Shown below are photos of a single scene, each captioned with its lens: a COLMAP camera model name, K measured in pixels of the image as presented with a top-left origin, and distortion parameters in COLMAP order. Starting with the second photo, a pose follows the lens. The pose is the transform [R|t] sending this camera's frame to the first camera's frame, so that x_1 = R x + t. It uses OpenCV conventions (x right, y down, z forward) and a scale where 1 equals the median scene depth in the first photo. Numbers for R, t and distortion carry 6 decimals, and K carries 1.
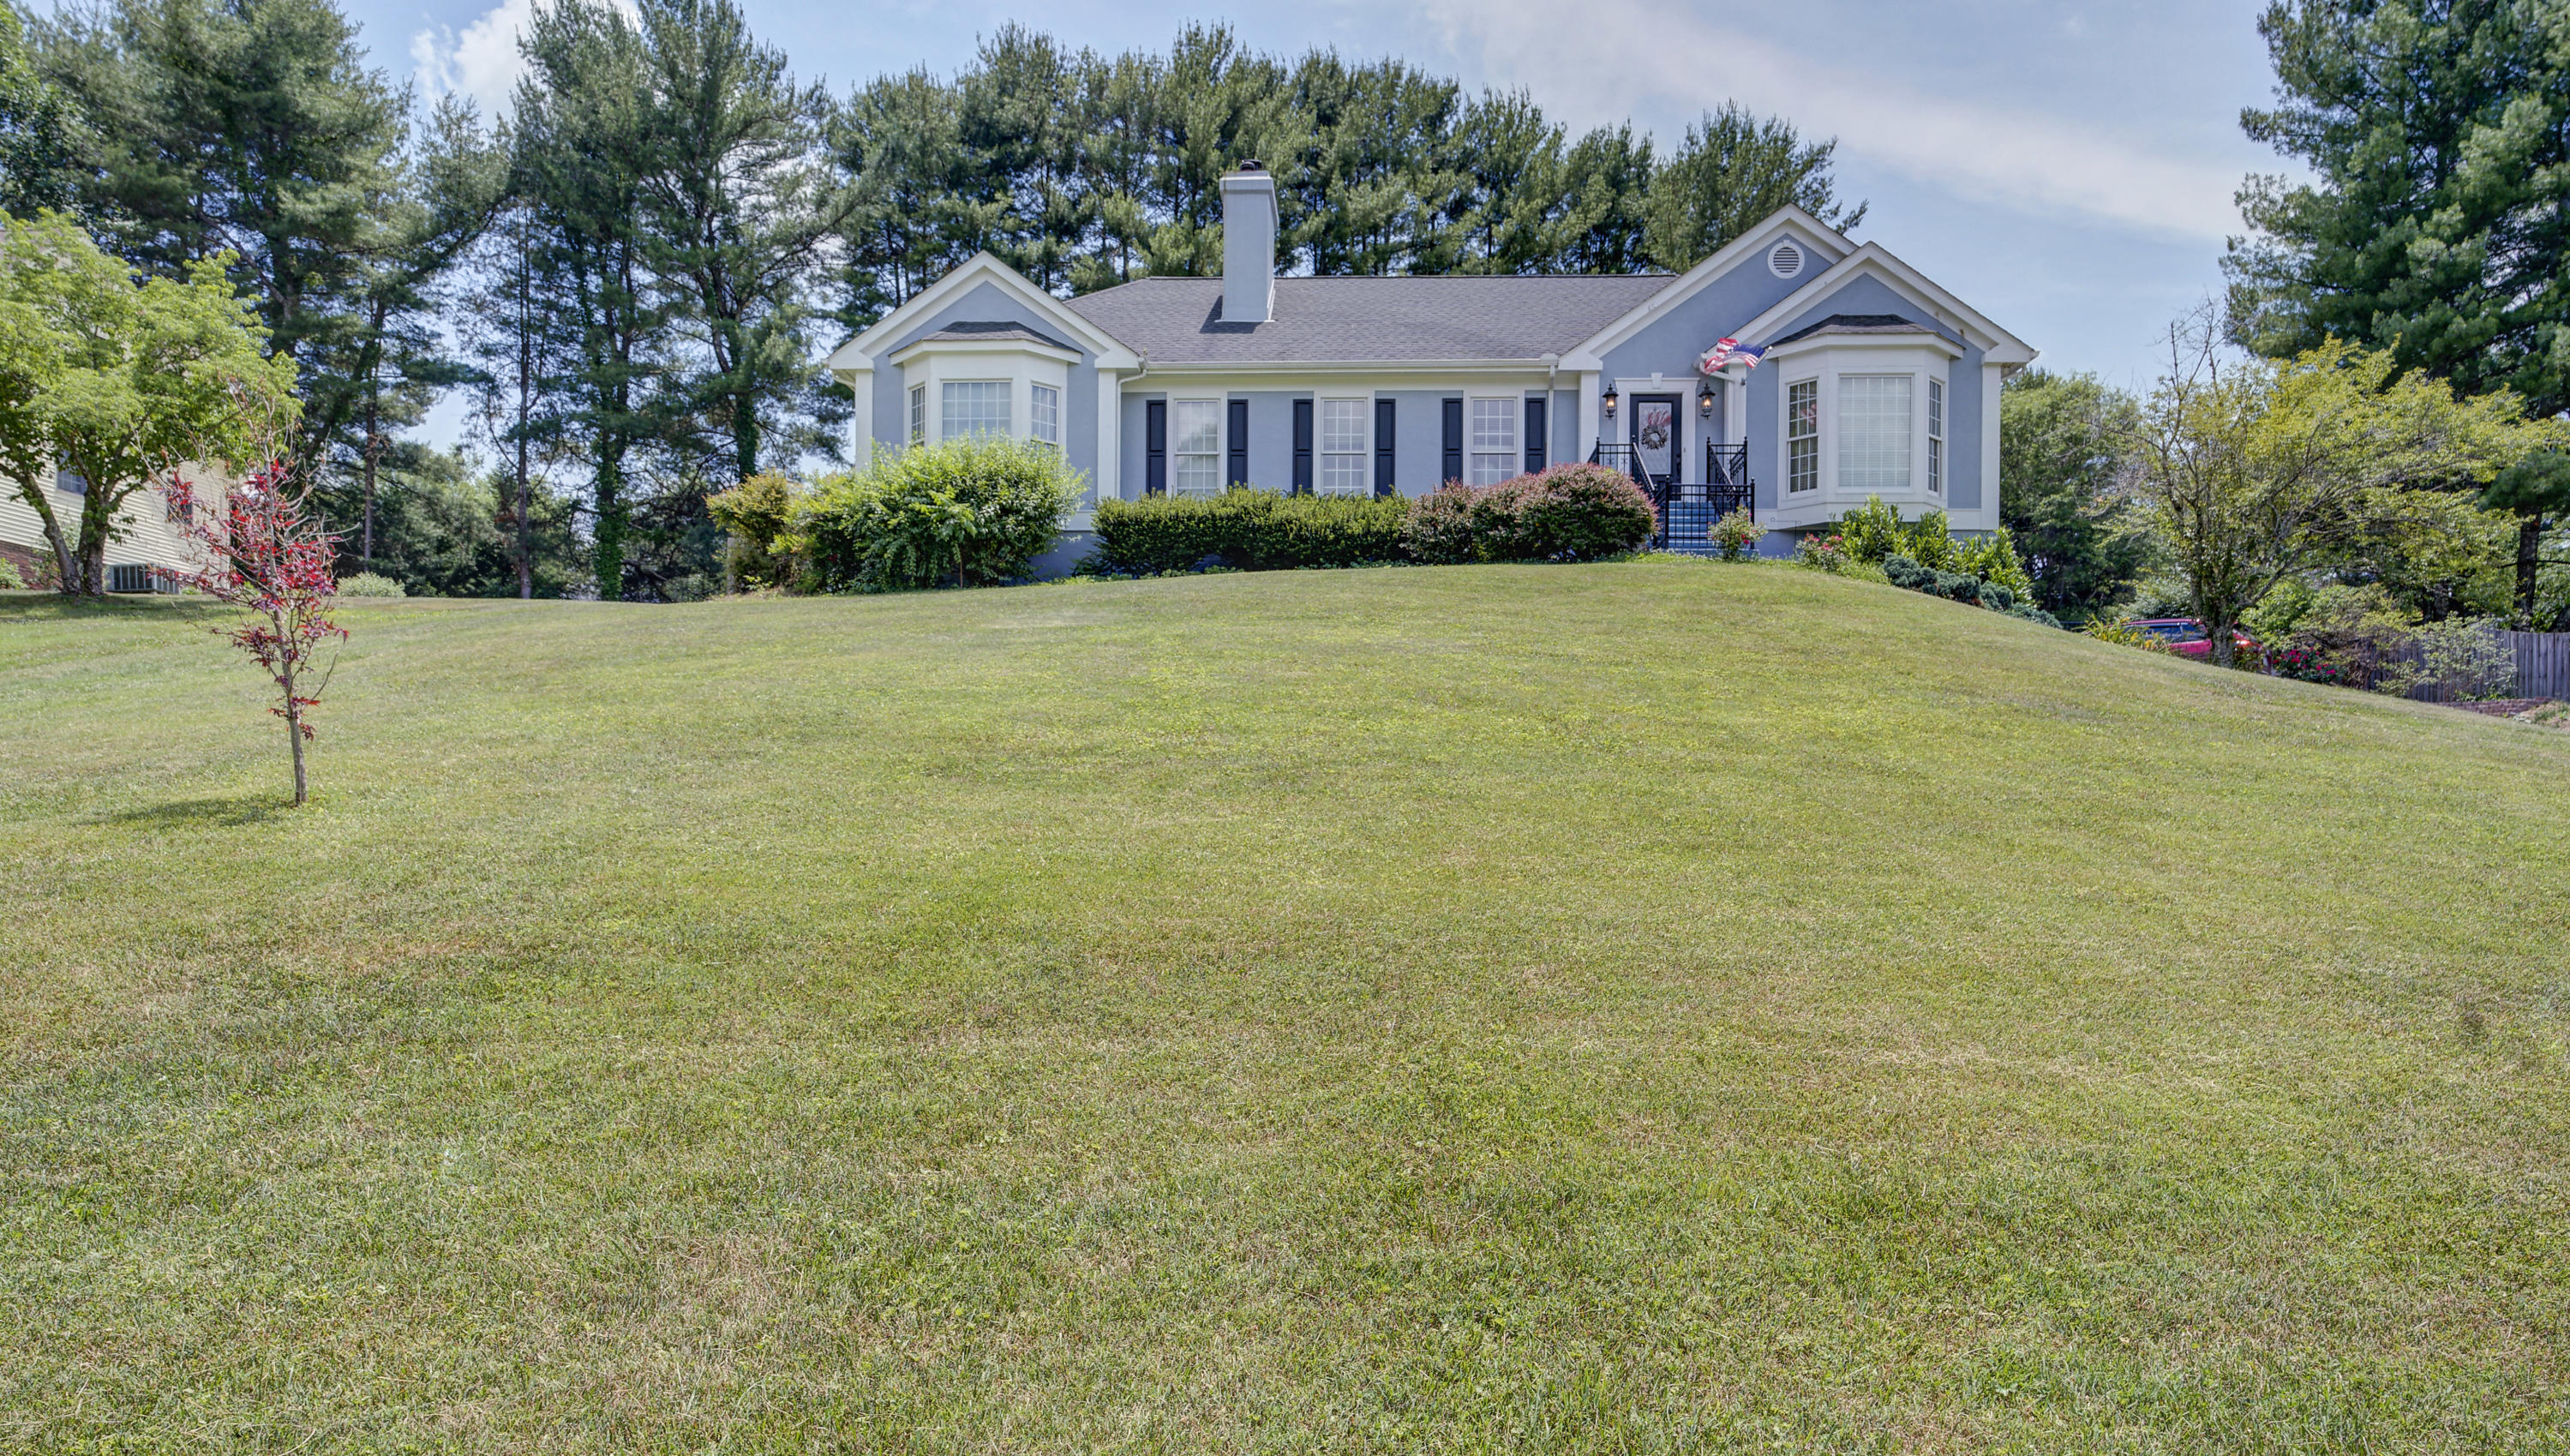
lens RADIAL K [[1612.5, 0, 1285.6], [0, 1612.5, 741.4], [0, 0, 1]] dist [-0.007409, 0.007902]
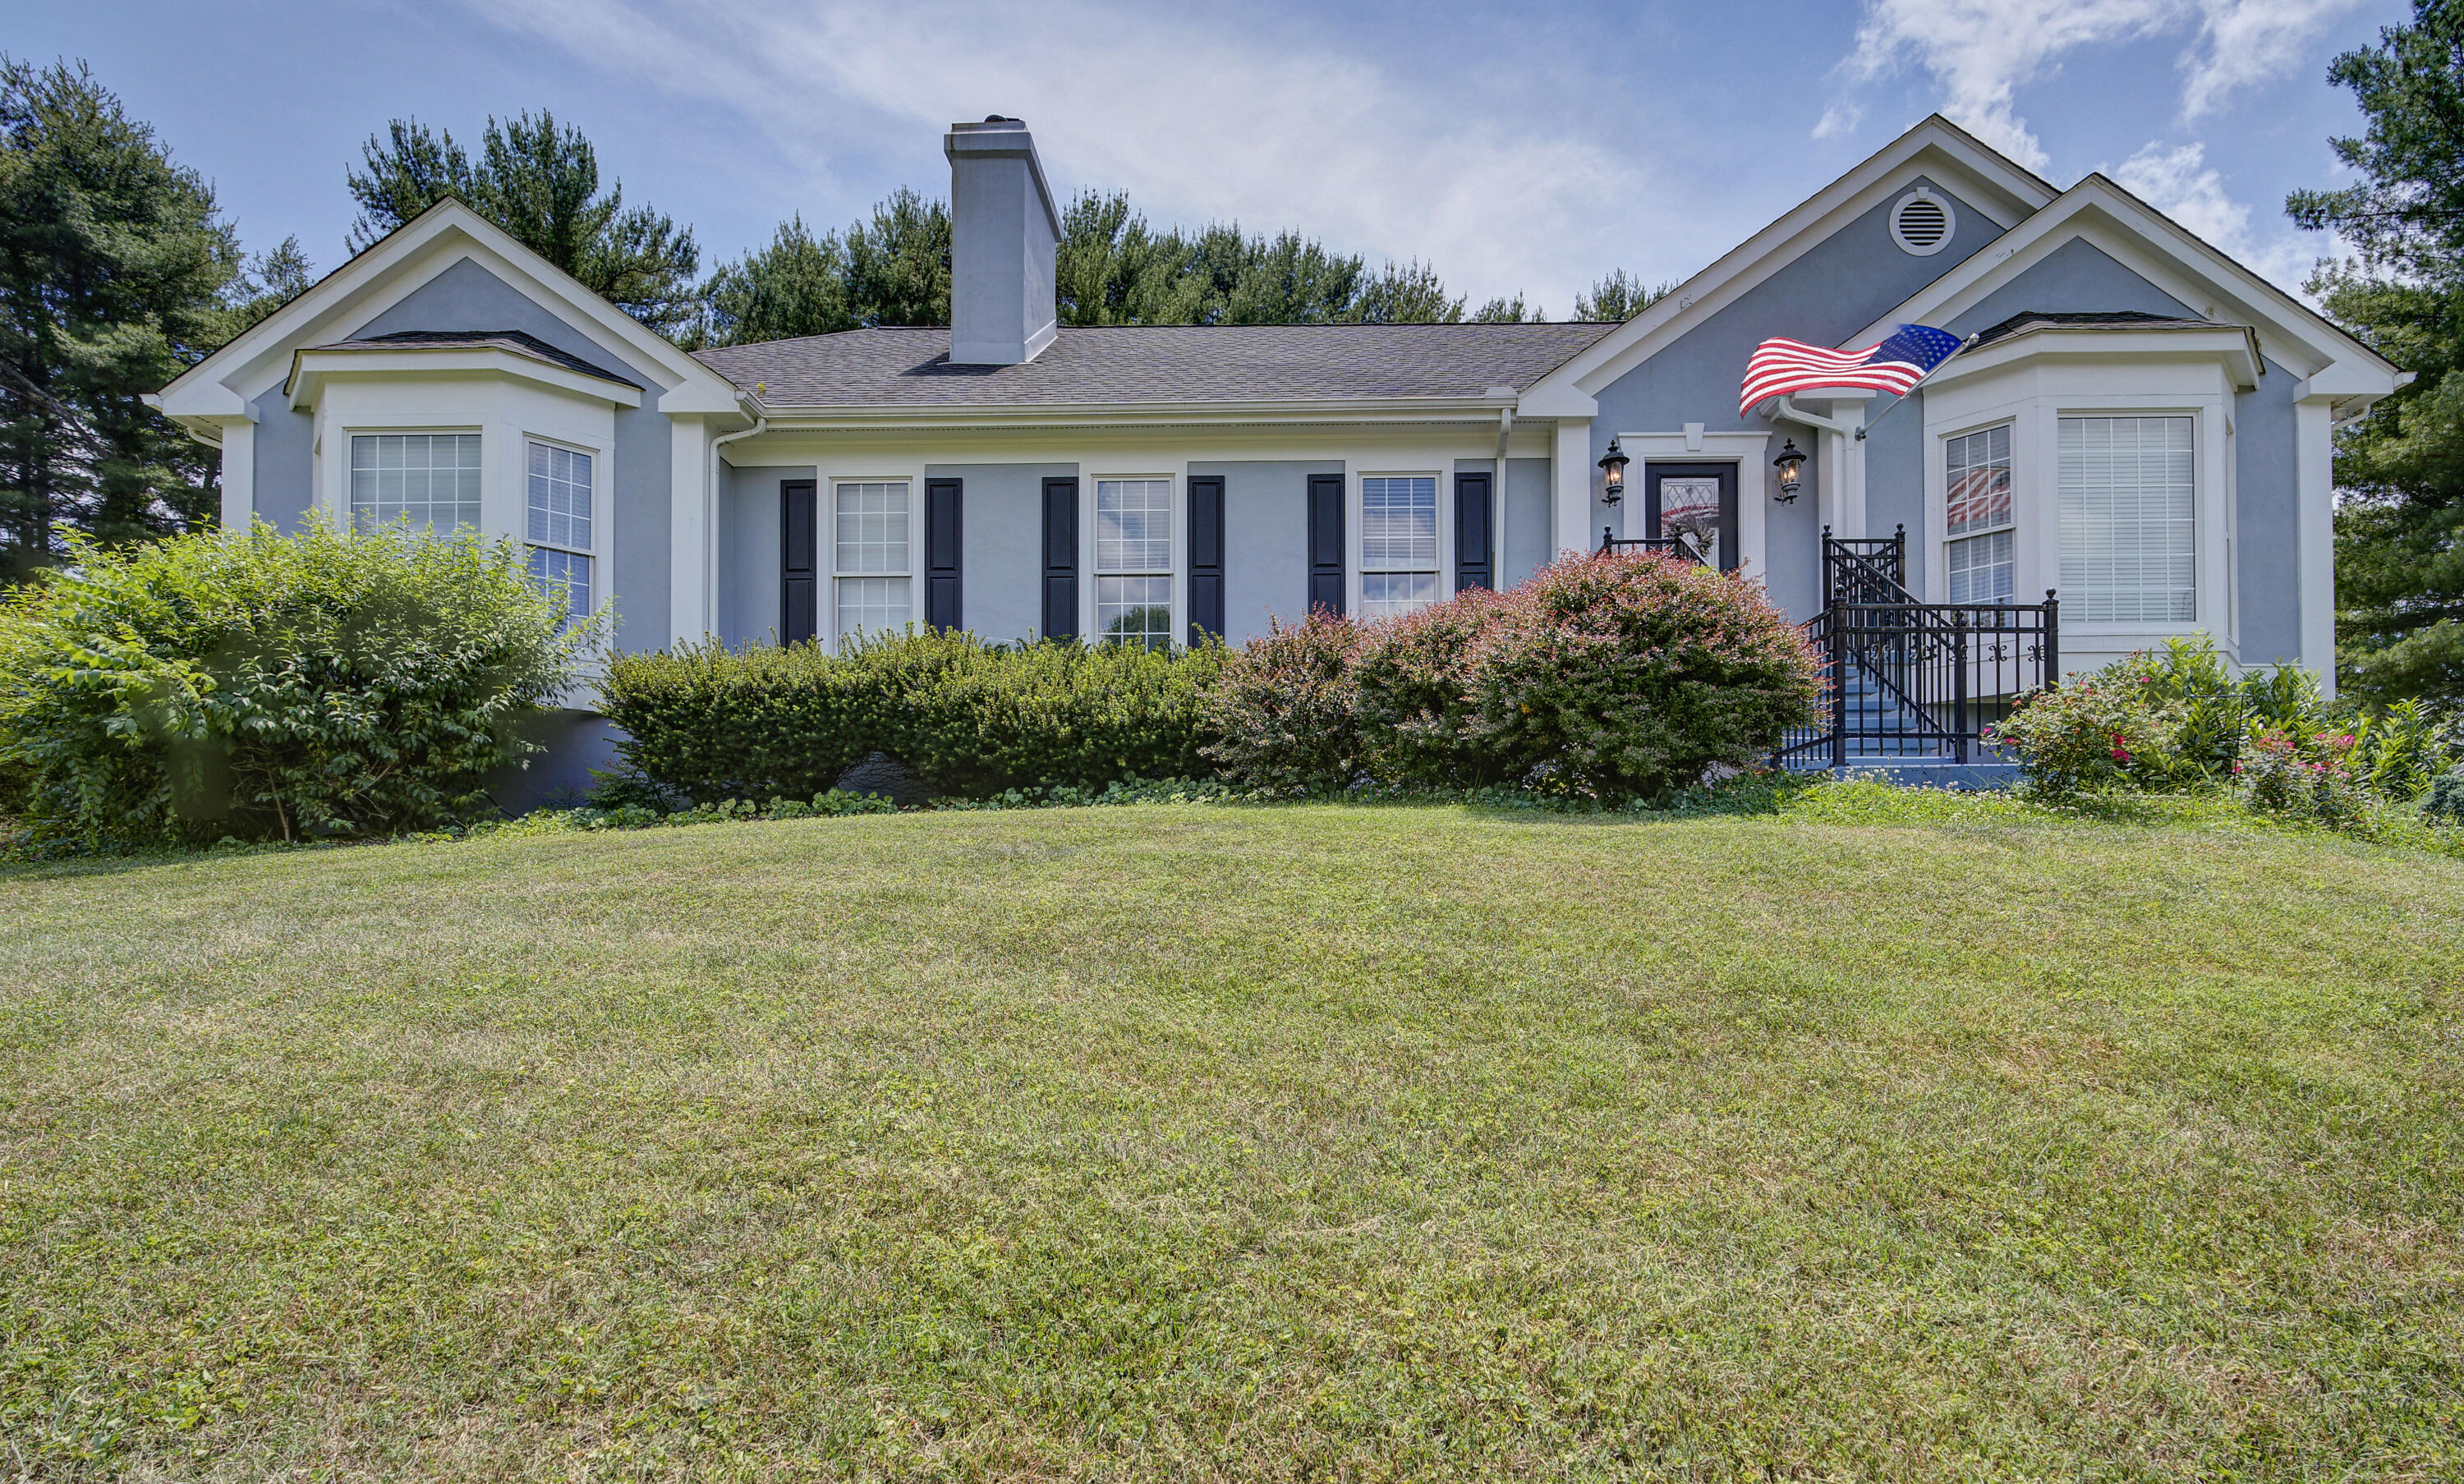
lens RADIAL K [[1144.6, 0, 1237.5], [0, 1144.6, 822.7], [0, 0, 1]] dist [-0.002339, 0.000274]
pose [[0.999980, -0.005485, -0.003167, 0.074443], [0.005444, 0.999904, -0.012722, -0.087764], [0.003237, 0.012704, 0.999914, 0.612682]]
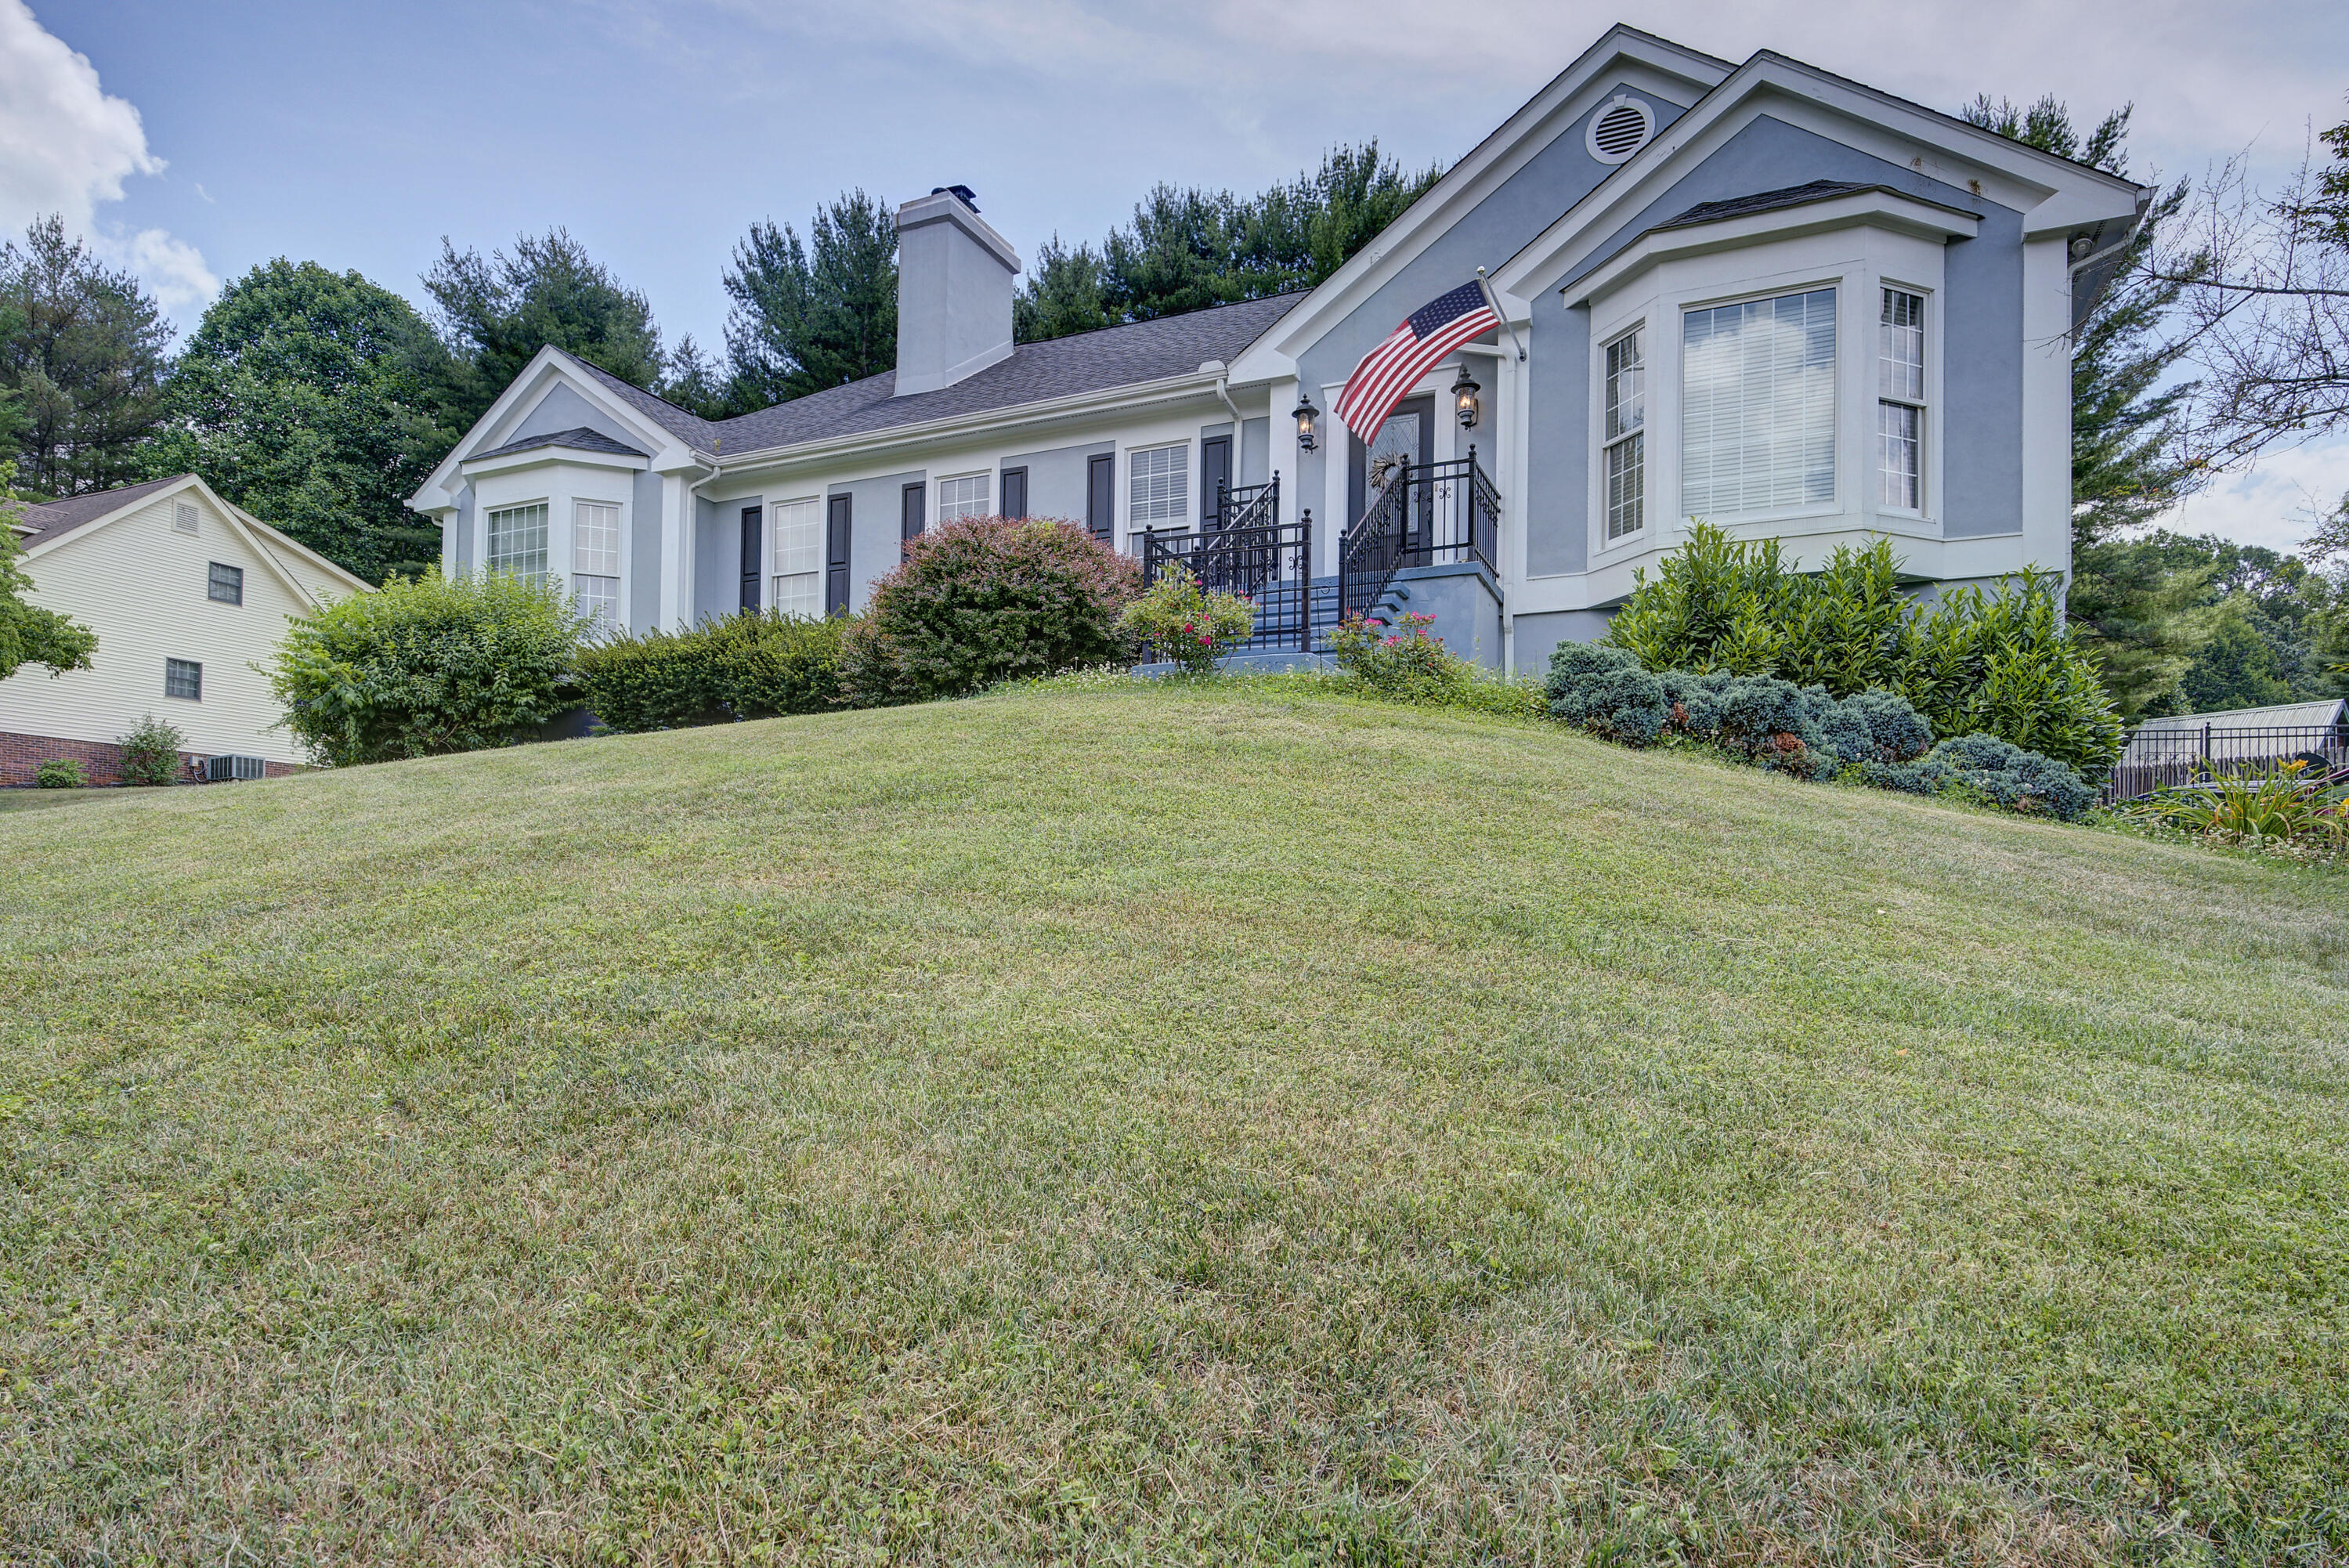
lens RADIAL K [[1277.6, 0, 1191.2], [0, 1277.6, 797.6], [0, 0, 1]] dist [-0.001052, -0.002703]
pose [[0.914520, -0.021860, -0.403950, 0.353510], [0.011141, 0.999521, -0.028867, -0.056235], [0.404388, 0.021899, 0.914326, 0.545489]]
